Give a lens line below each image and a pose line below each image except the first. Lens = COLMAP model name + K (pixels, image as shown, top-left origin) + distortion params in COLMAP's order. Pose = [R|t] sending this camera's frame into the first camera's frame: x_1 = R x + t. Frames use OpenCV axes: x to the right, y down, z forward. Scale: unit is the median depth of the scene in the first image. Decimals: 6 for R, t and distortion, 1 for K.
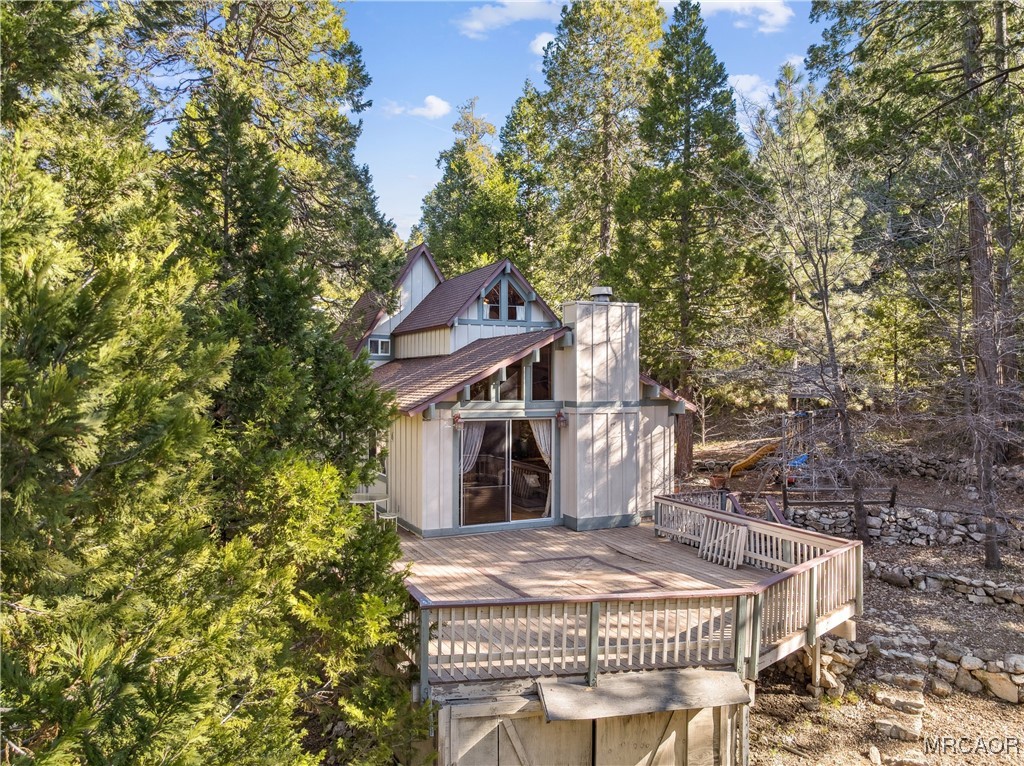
lens RADIAL K [[719.6, 0, 507.6], [0, 719.6, 372.8], [0, 0, 1]] dist [-0.039269, 0.001990]
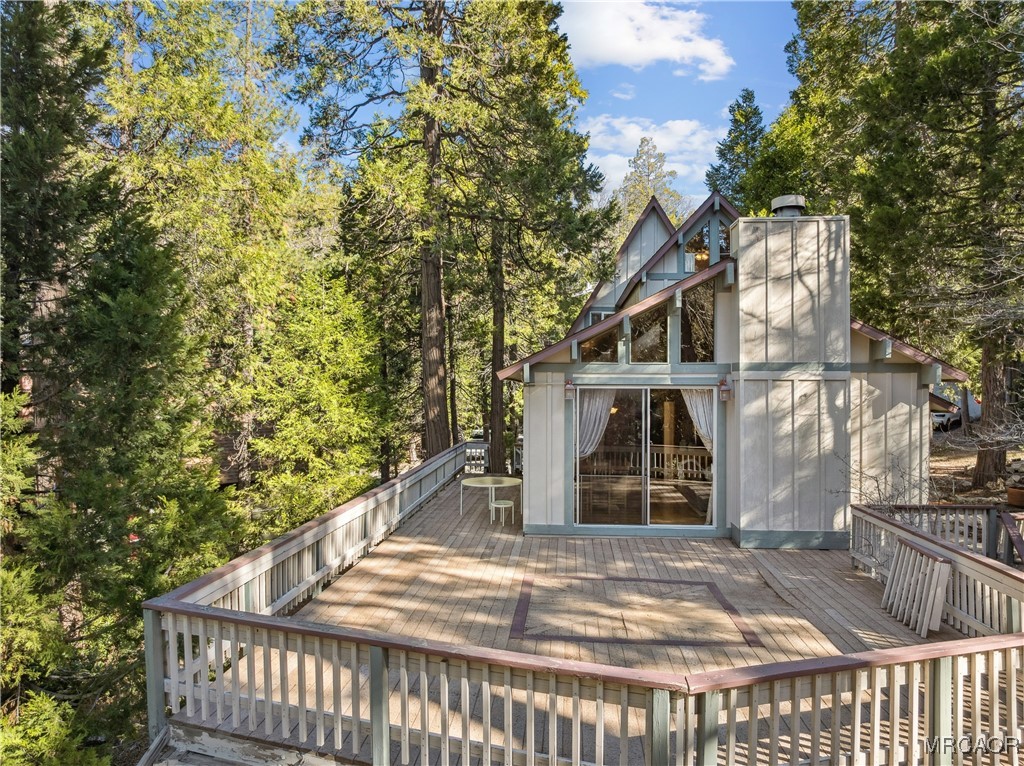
lens RADIAL K [[719.6, 0, 501.1], [0, 719.6, 391.0], [0, 0, 1]] dist [-0.039269, 0.001990]
pose [[0.863205, 0.003629, -0.504841, 0.236673], [0.002709, 0.999926, 0.011821, 0.057205], [0.504846, -0.011571, 0.863132, 0.273535]]
